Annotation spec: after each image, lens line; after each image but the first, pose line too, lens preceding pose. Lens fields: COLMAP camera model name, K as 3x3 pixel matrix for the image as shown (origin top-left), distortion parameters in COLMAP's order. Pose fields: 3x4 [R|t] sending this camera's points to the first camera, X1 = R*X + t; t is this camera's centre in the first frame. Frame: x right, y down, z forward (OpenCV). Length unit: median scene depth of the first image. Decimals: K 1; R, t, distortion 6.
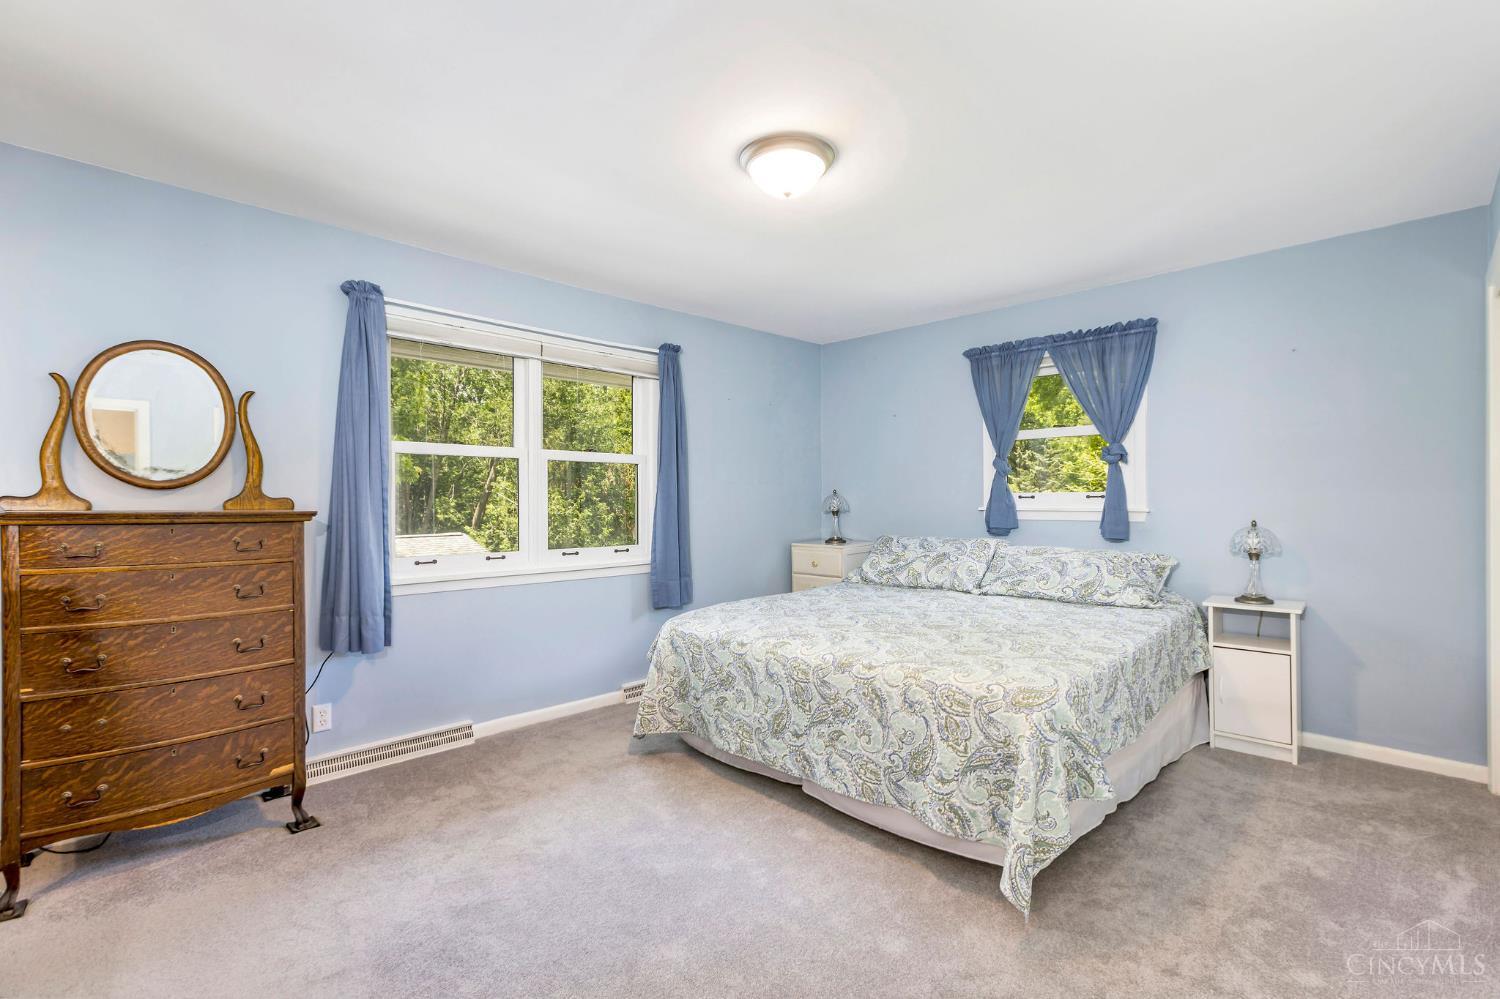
lens RADIAL K [[689.6, 0, 755.4], [0, 689.6, 494.2], [0, 0, 1]] dist [0.003620, 0.000629]
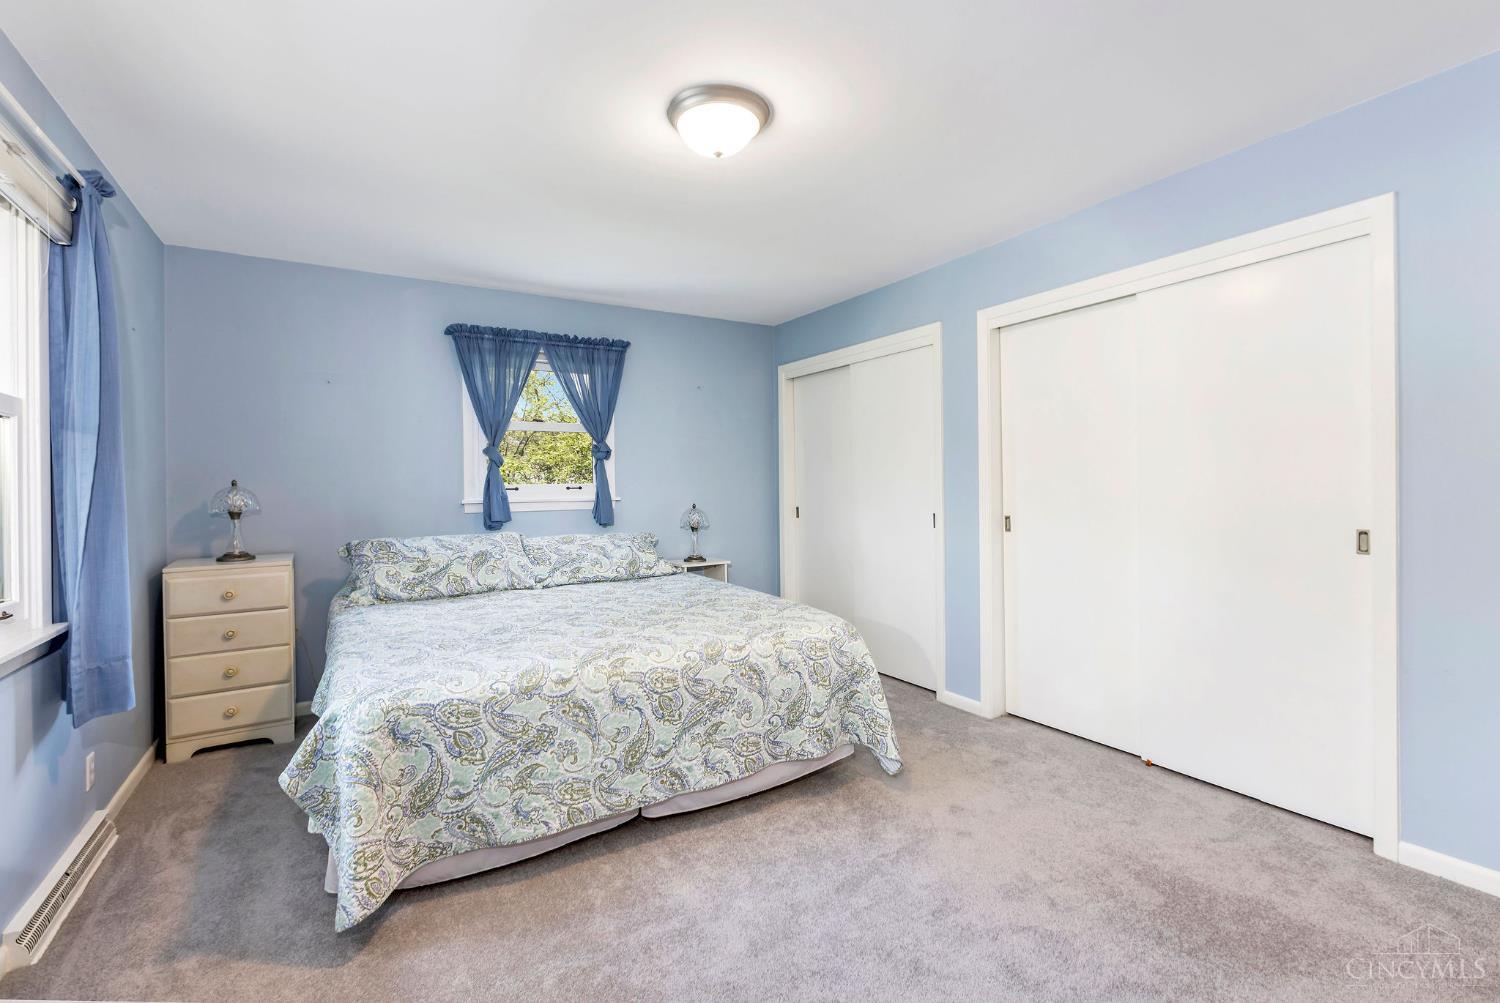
lens RADIAL K [[689.6, 0, 755.1], [0, 689.6, 501.8], [0, 0, 1]] dist [0.003620, 0.000629]
pose [[0.206965, -0.018848, 0.978167, -0.659966], [0.003464, 0.999822, 0.018532, 0.007818], [-0.978342, -0.000448, 0.206993, 0.594491]]
